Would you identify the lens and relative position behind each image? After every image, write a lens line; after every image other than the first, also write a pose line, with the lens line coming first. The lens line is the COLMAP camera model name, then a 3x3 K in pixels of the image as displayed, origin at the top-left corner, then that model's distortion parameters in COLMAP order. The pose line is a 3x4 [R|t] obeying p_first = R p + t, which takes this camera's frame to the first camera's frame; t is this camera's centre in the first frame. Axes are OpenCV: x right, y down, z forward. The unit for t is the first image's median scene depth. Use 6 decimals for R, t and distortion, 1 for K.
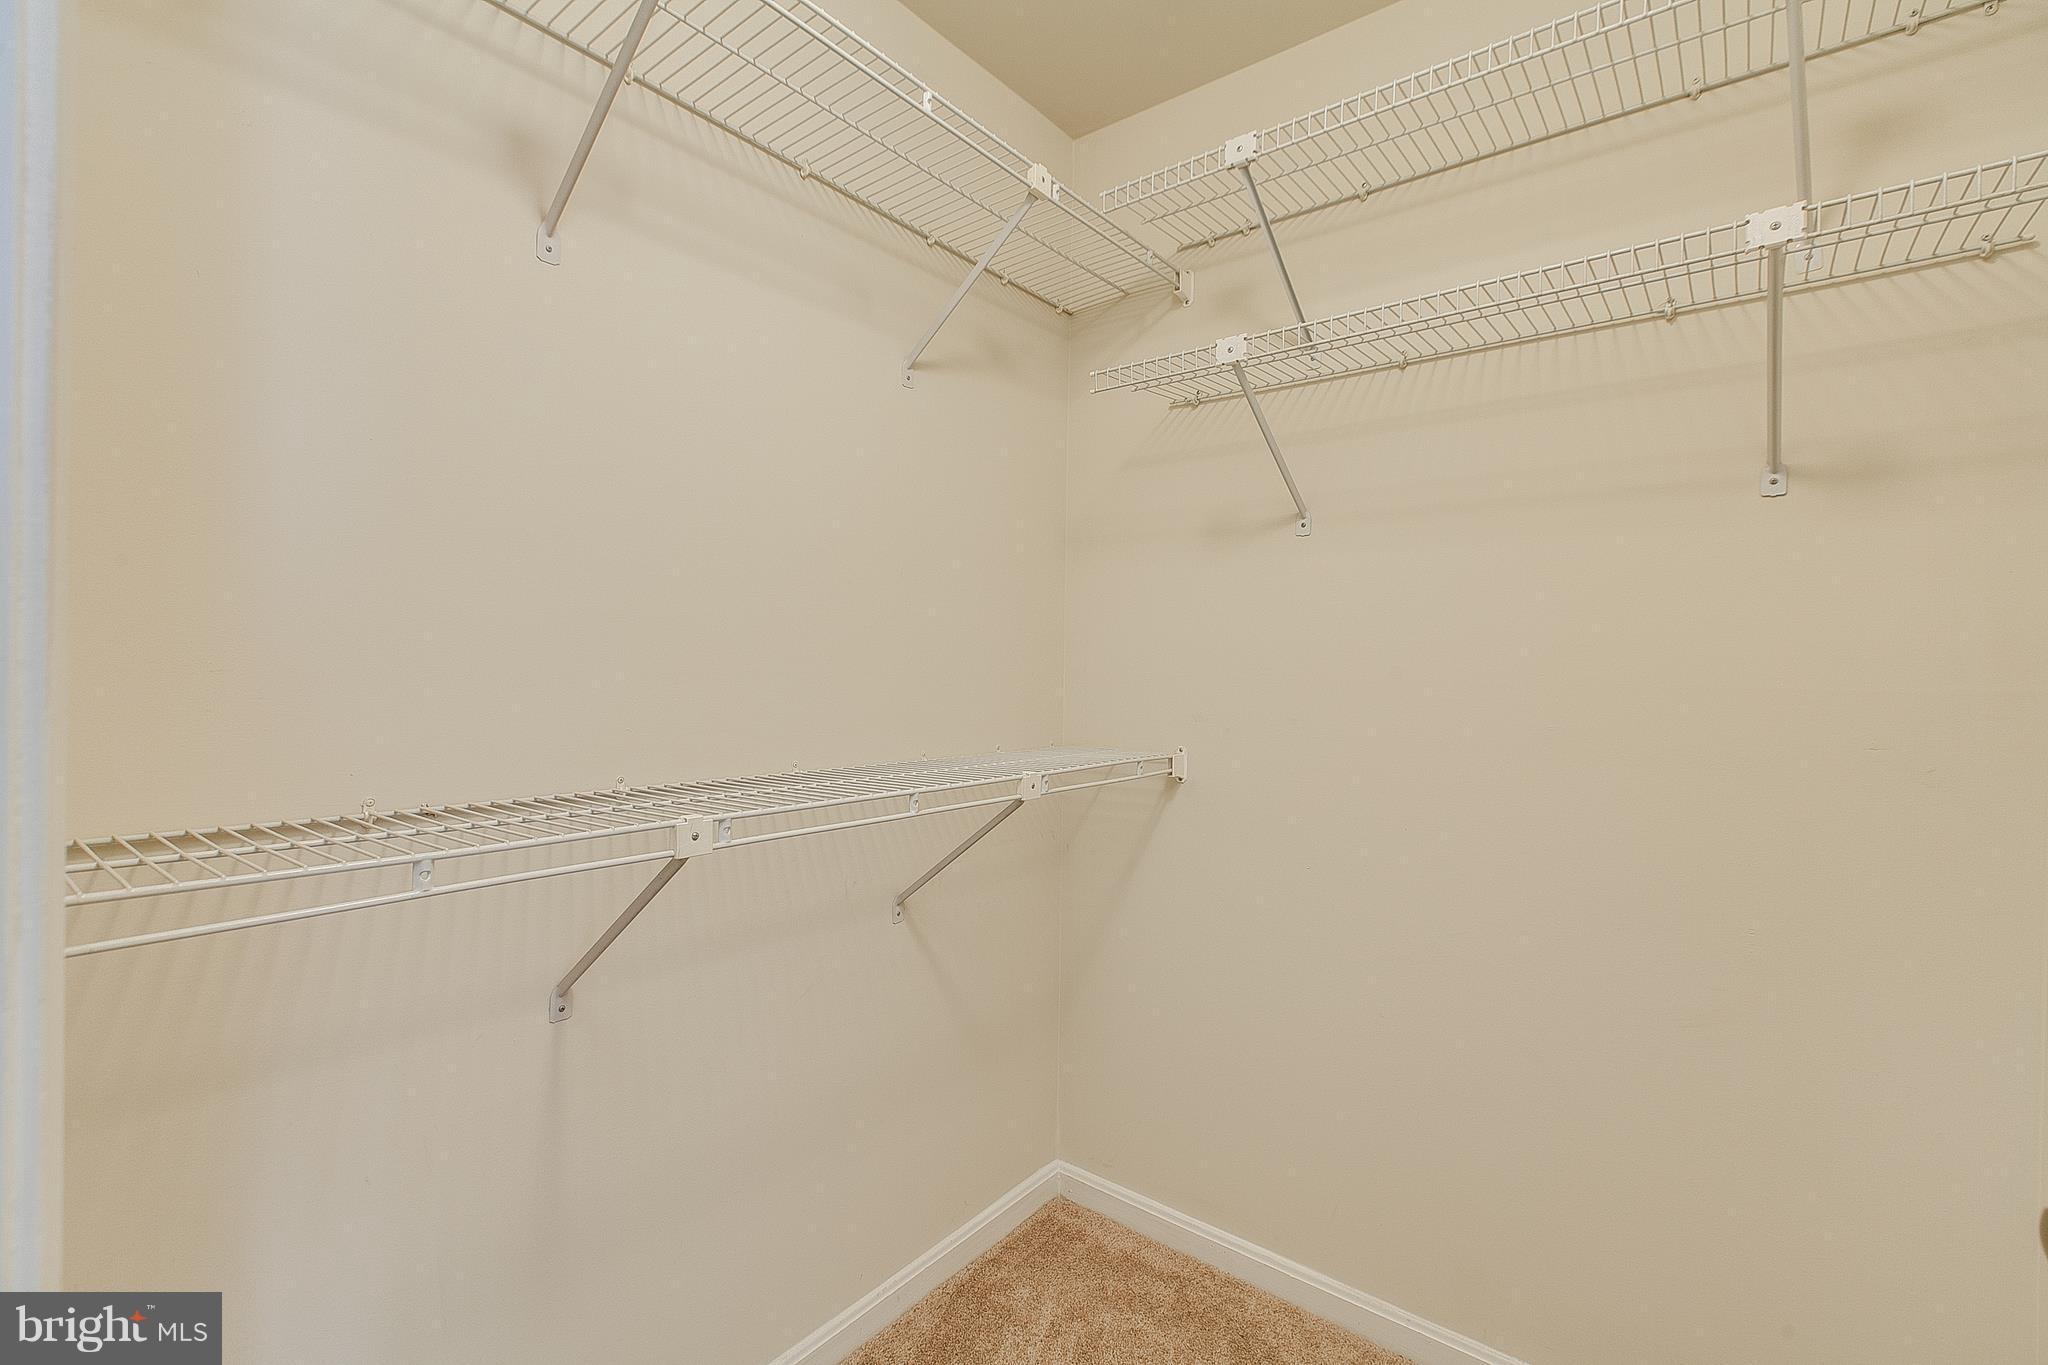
lens RADIAL K [[913.7, 0, 1011.1], [0, 913.7, 675.0], [0, 0, 1]] dist [-0.001514, -0.000788]
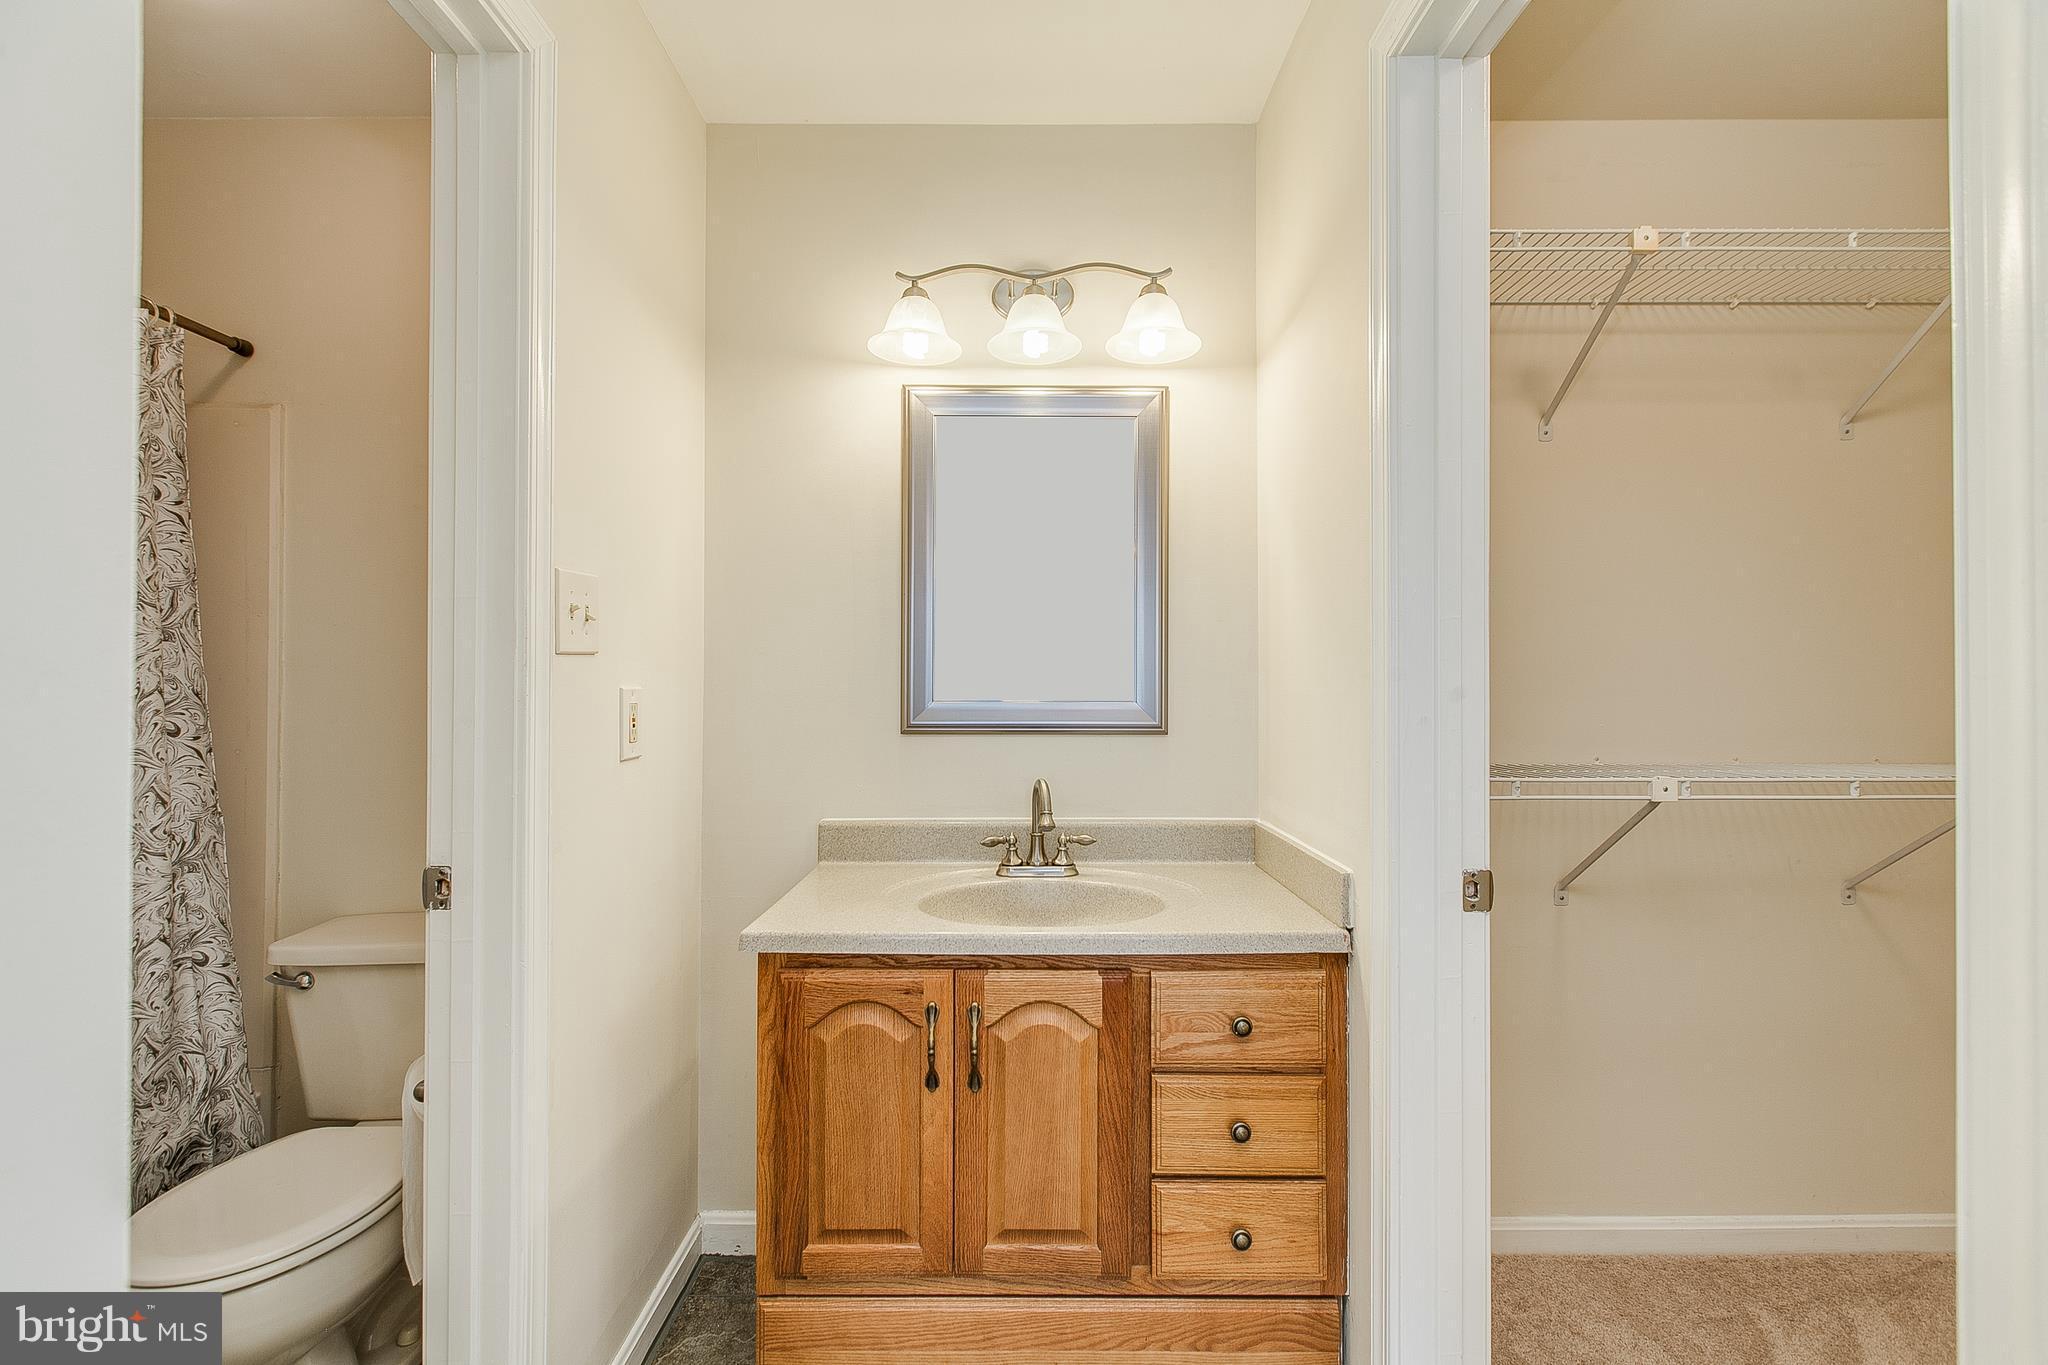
lens RADIAL K [[913.7, 0, 1011.1], [0, 913.7, 675.0], [0, 0, 1]] dist [-0.001514, -0.000788]
pose [[0.633128, -0.022252, -0.773728, 0.136972], [0.007544, 0.999717, -0.022578, 0.002539], [0.774011, 0.008458, 0.633116, -0.722225]]
